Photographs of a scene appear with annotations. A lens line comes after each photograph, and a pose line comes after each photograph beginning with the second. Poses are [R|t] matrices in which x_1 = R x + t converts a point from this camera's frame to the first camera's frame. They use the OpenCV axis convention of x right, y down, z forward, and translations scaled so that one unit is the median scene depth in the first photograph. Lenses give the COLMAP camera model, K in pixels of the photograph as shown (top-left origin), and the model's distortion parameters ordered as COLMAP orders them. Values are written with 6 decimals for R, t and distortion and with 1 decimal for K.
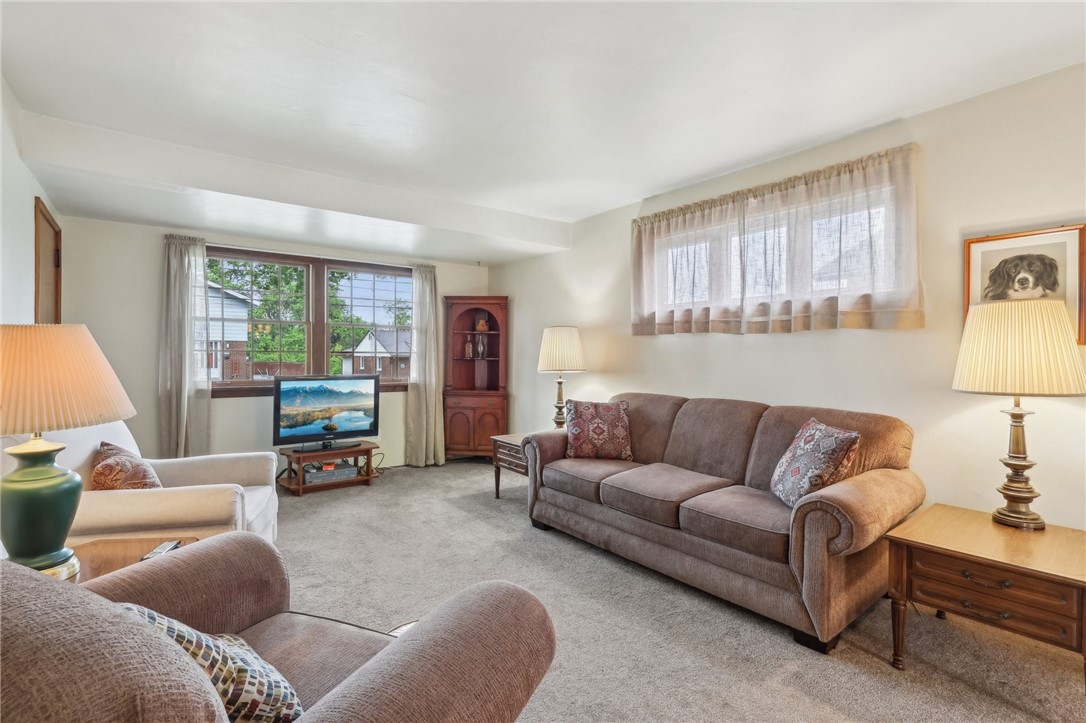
lens RADIAL K [[514.7, 0, 543.0], [0, 514.7, 361.5], [0, 0, 1]] dist [-0.001982, -0.000473]
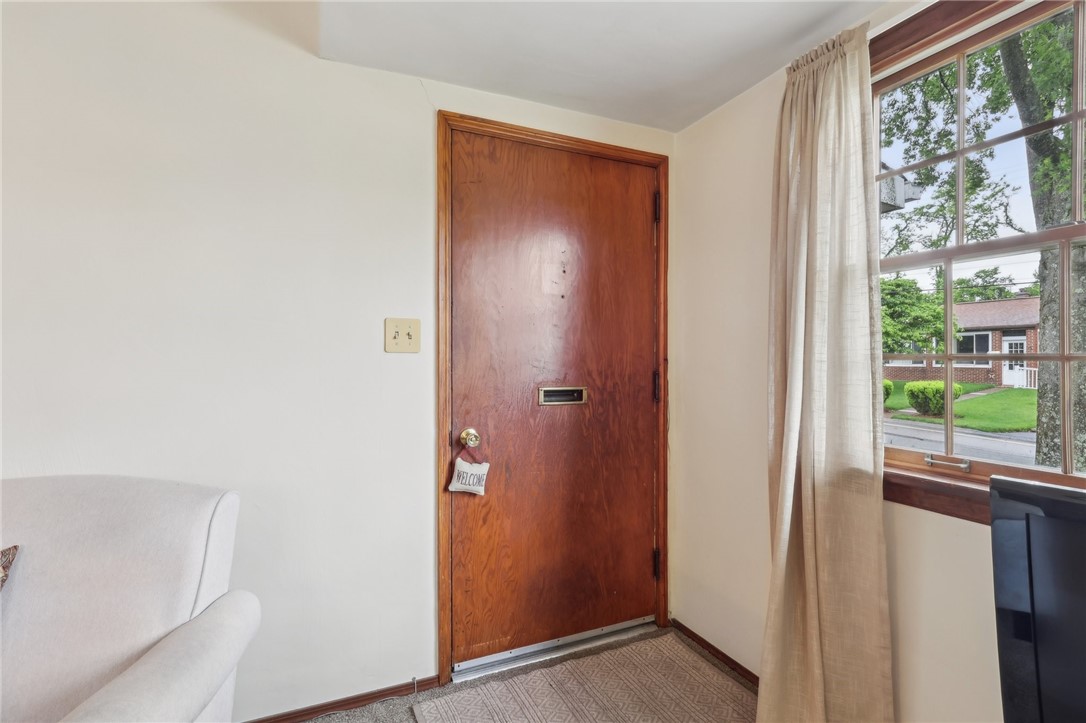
lens RADIAL K [[514.7, 0, 543.0], [0, 514.7, 361.5], [0, 0, 1]] dist [-0.001982, -0.000473]
pose [[-0.228169, -0.006808, -0.973598, -0.286882], [-0.007555, 0.999958, -0.005222, -0.013859], [0.973592, 0.006164, -0.228211, 0.879927]]
